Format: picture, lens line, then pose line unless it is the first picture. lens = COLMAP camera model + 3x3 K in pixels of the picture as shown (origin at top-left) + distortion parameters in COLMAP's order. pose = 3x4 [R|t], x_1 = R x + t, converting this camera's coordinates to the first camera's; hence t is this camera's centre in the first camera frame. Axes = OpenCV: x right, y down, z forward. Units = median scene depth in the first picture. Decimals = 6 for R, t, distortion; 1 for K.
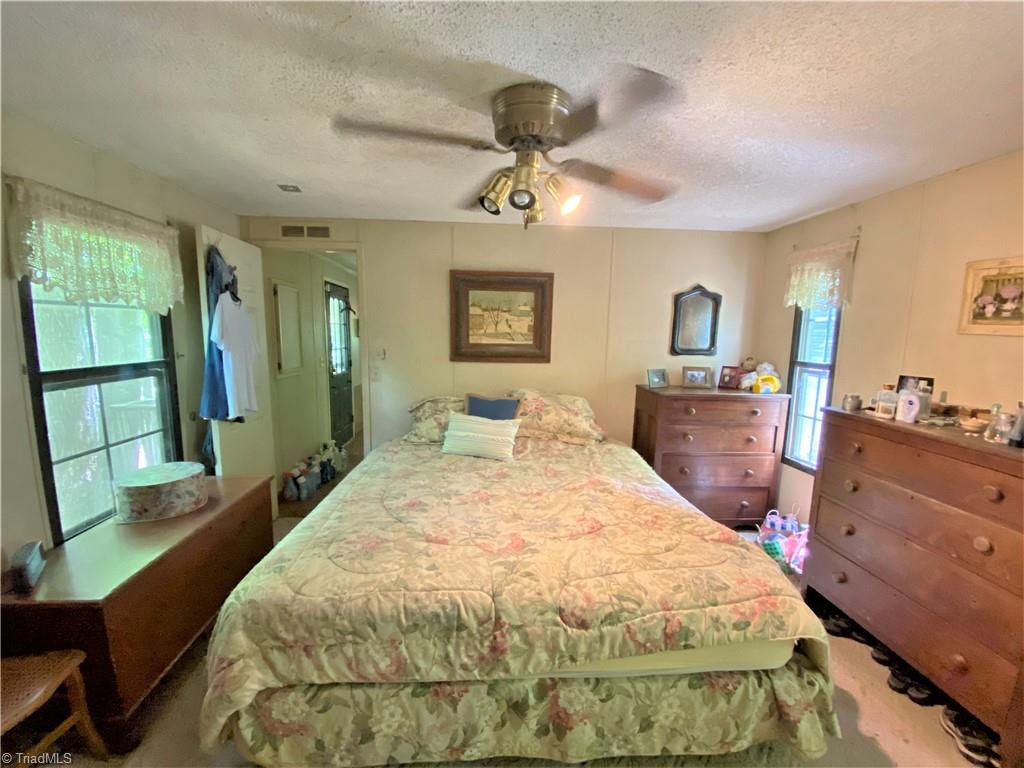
lens RADIAL K [[416.6, 0, 507.8], [0, 416.6, 388.5], [0, 0, 1]] dist [0.024003, -0.015962]
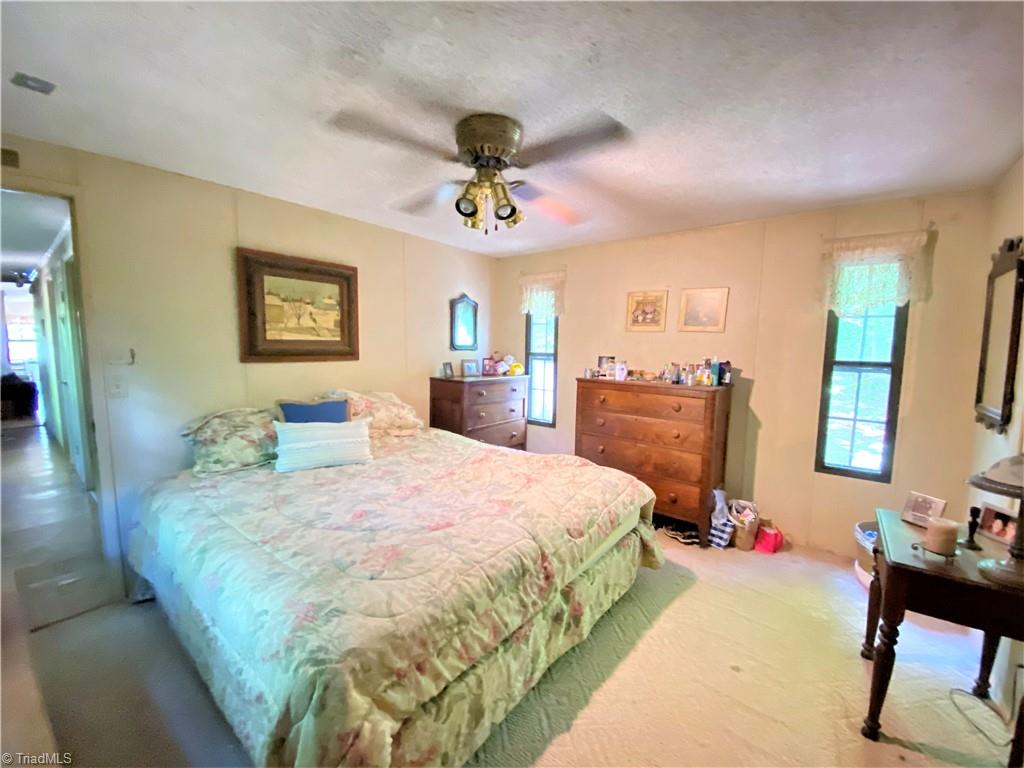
lens RADIAL K [[416.6, 0, 517.6], [0, 416.6, 388.2], [0, 0, 1]] dist [0.024003, -0.015962]
pose [[0.659121, -0.088129, 0.746856, -0.493715], [0.099867, 0.994572, 0.029224, 0.014225], [-0.745377, 0.055324, 0.664344, 0.115116]]
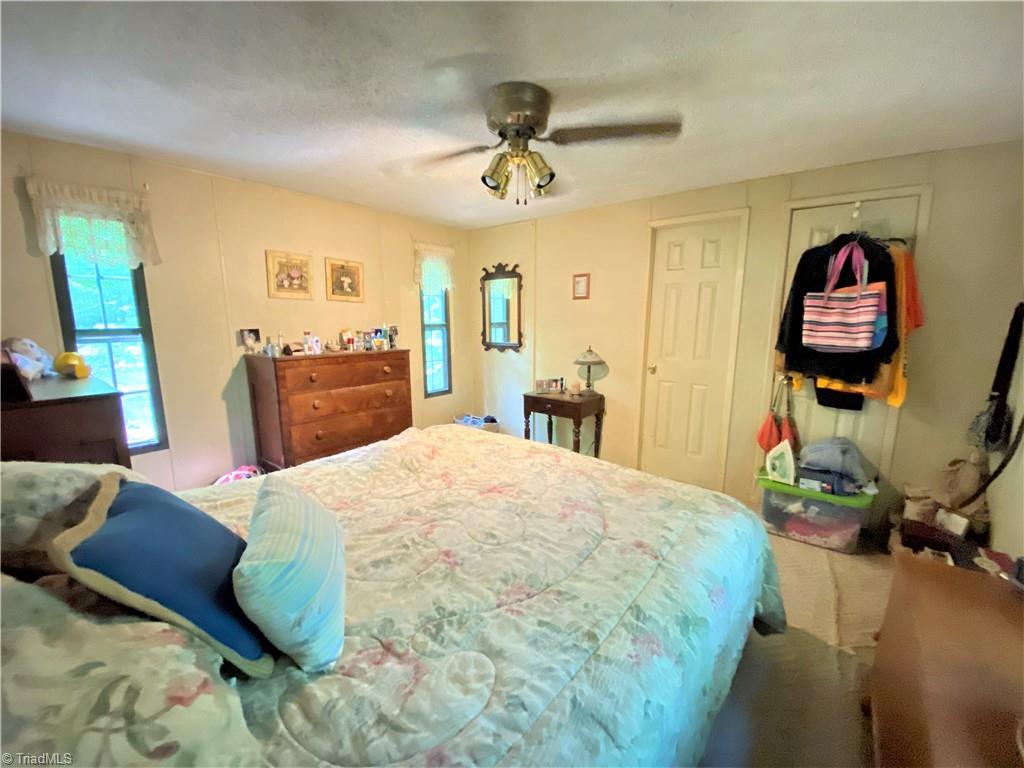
lens RADIAL K [[416.6, 0, 510.3], [0, 416.6, 386.8], [0, 0, 1]] dist [0.024003, -0.015962]
pose [[-0.735957, -0.131382, 0.664158, -0.497110], [0.077822, 0.958072, 0.275758, -0.131398], [-0.672540, 0.254632, -0.694876, 1.201151]]
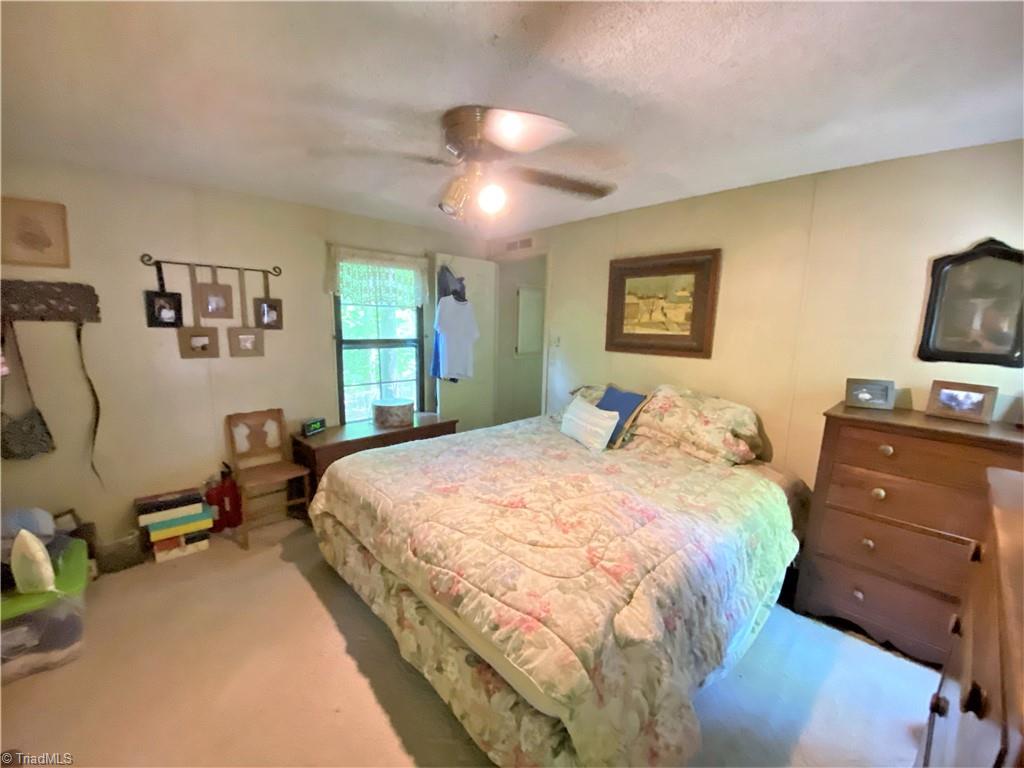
lens RADIAL K [[416.6, 0, 499.2], [0, 416.6, 389.3], [0, 0, 1]] dist [0.024003, -0.015962]
pose [[0.614118, 0.121290, -0.779839, 0.642624], [-0.116404, 0.991233, 0.062501, -0.006592], [0.780583, 0.052393, 0.622853, 0.212929]]
